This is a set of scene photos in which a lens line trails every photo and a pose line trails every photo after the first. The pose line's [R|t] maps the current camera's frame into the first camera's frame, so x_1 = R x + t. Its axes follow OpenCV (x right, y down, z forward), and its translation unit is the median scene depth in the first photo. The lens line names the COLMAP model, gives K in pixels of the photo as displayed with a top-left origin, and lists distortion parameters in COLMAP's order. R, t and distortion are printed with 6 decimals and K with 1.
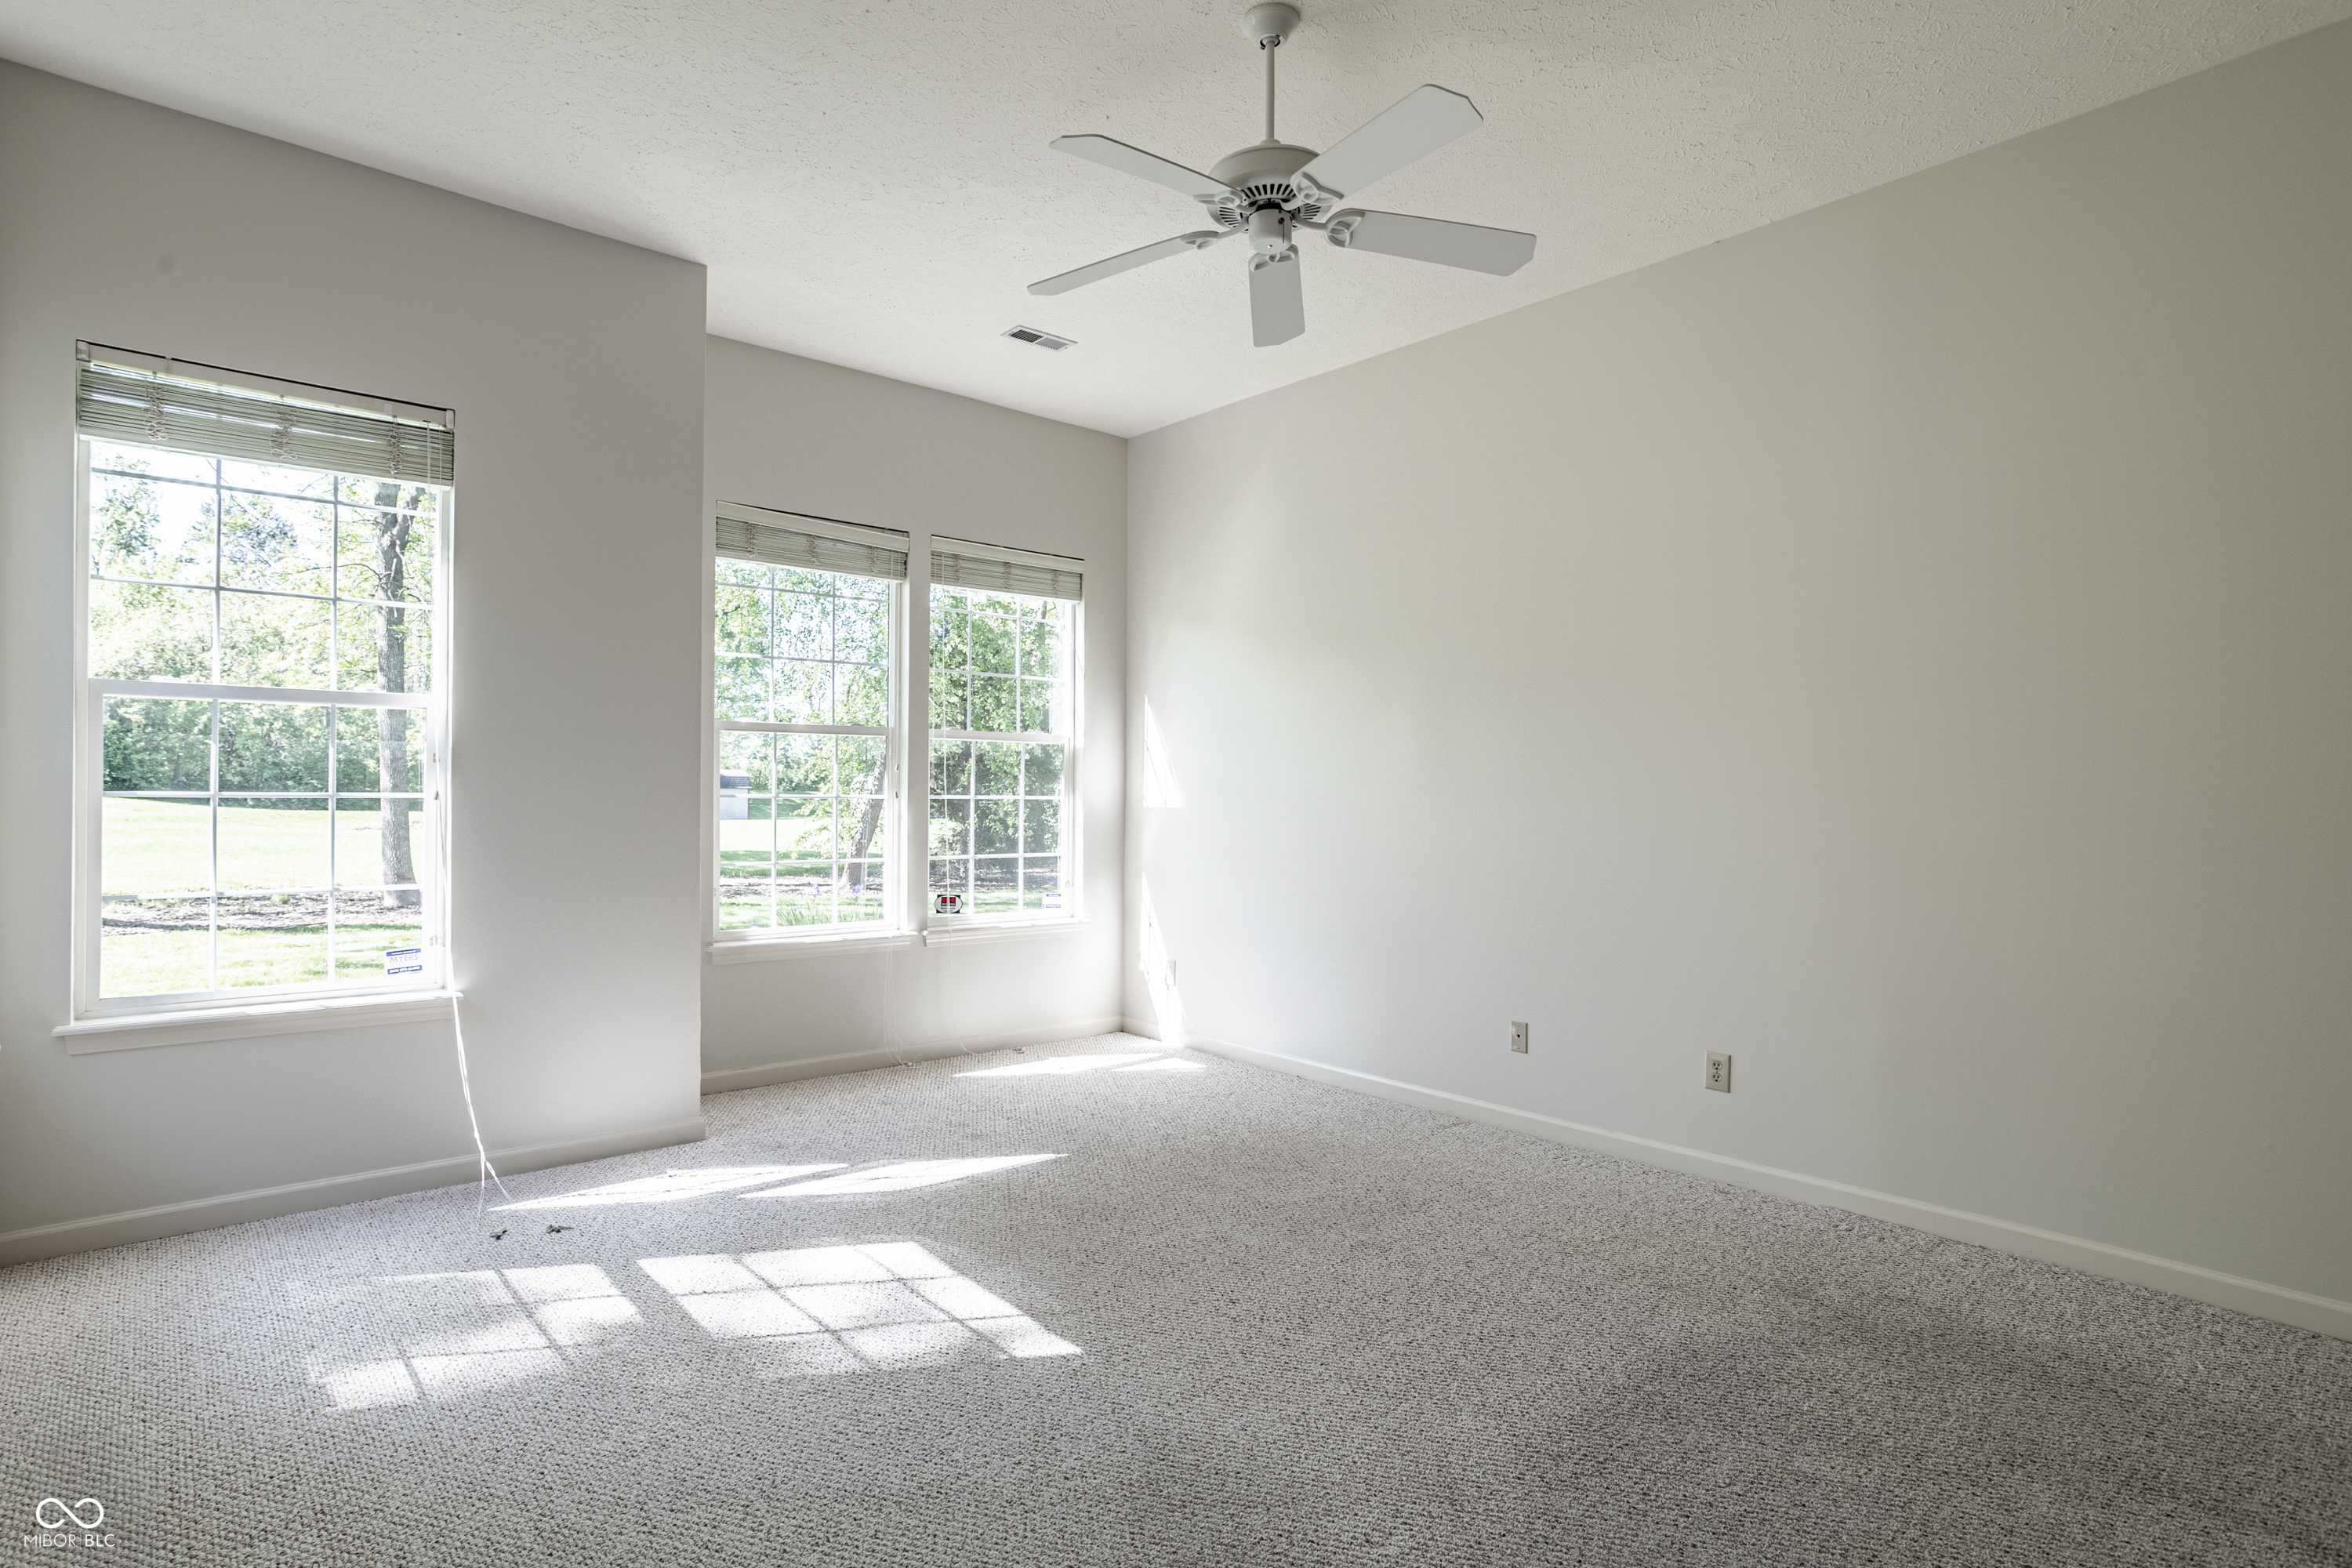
lens RADIAL K [[1171.3, 0, 1170.3], [0, 1171.3, 769.5], [0, 0, 1]] dist [-0.050677, 0.033744]
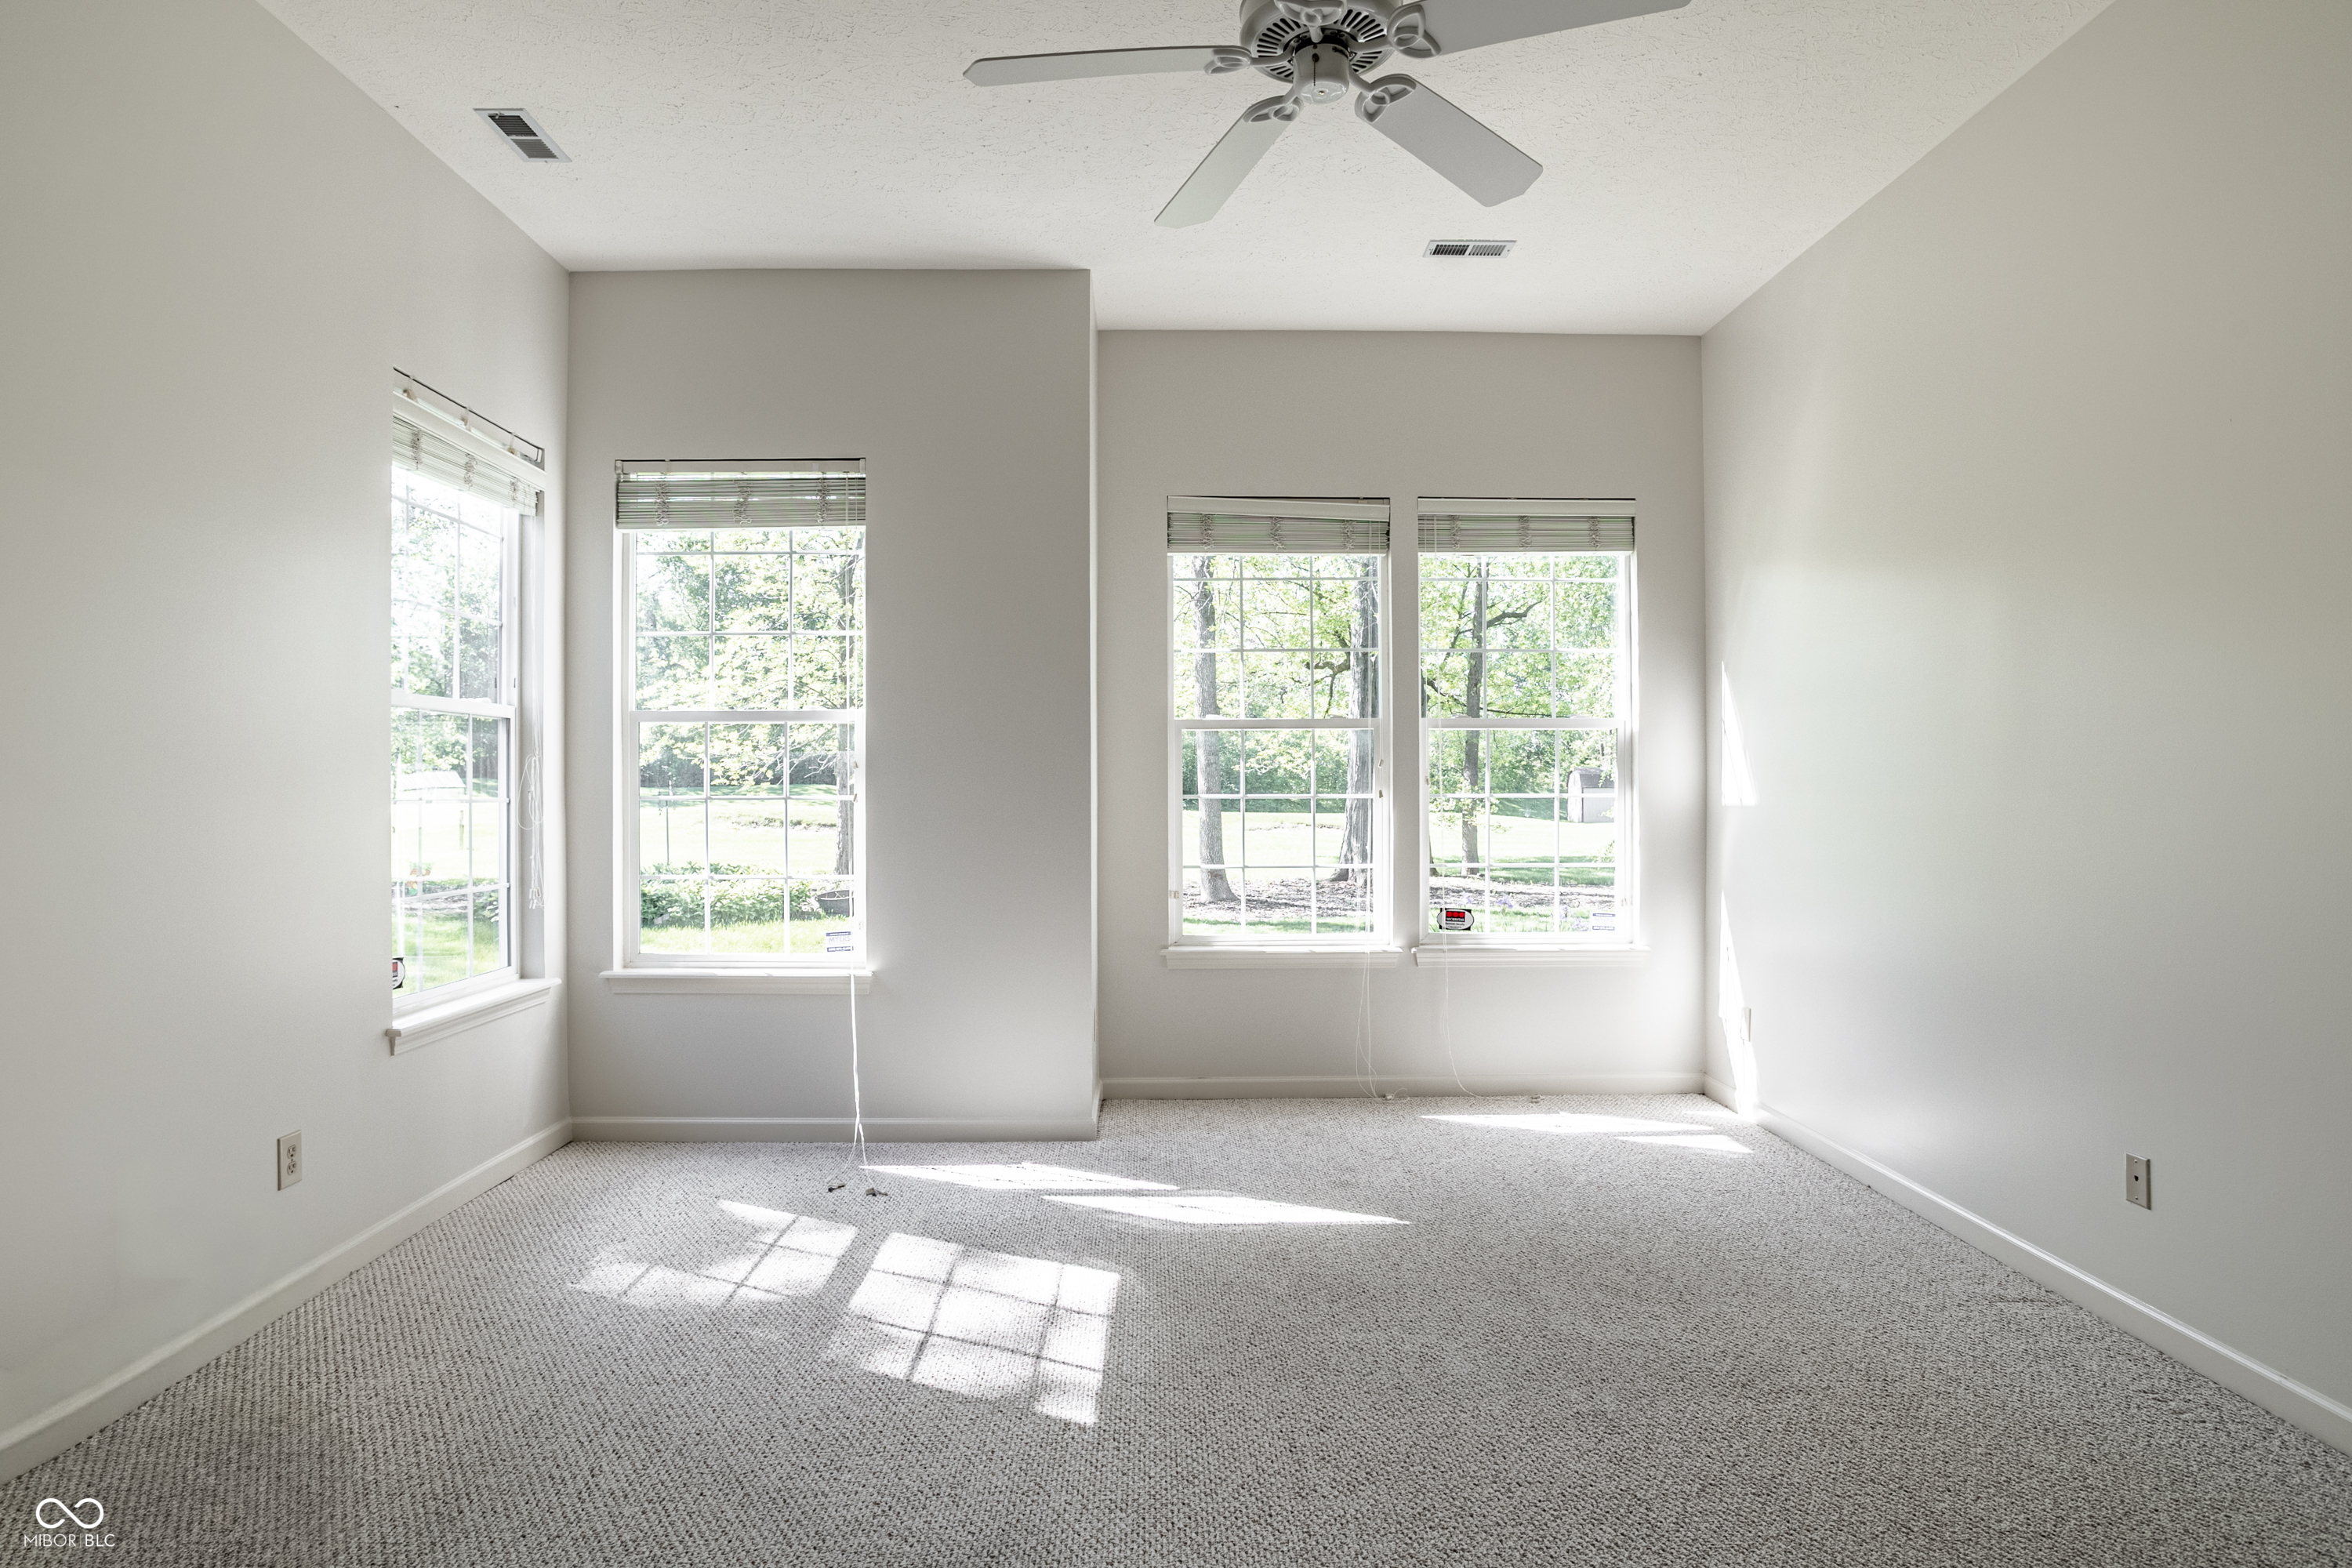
lens RADIAL K [[1308.6, 0, 1171.4], [0, 1308.6, 761.5], [0, 0, 1]] dist [-0.058044, 0.053914]
pose [[0.780495, -0.022818, -0.624746, 0.364984], [0.020926, 0.999727, -0.010371, 0.005429], [0.624812, -0.004979, 0.780759, 0.166275]]
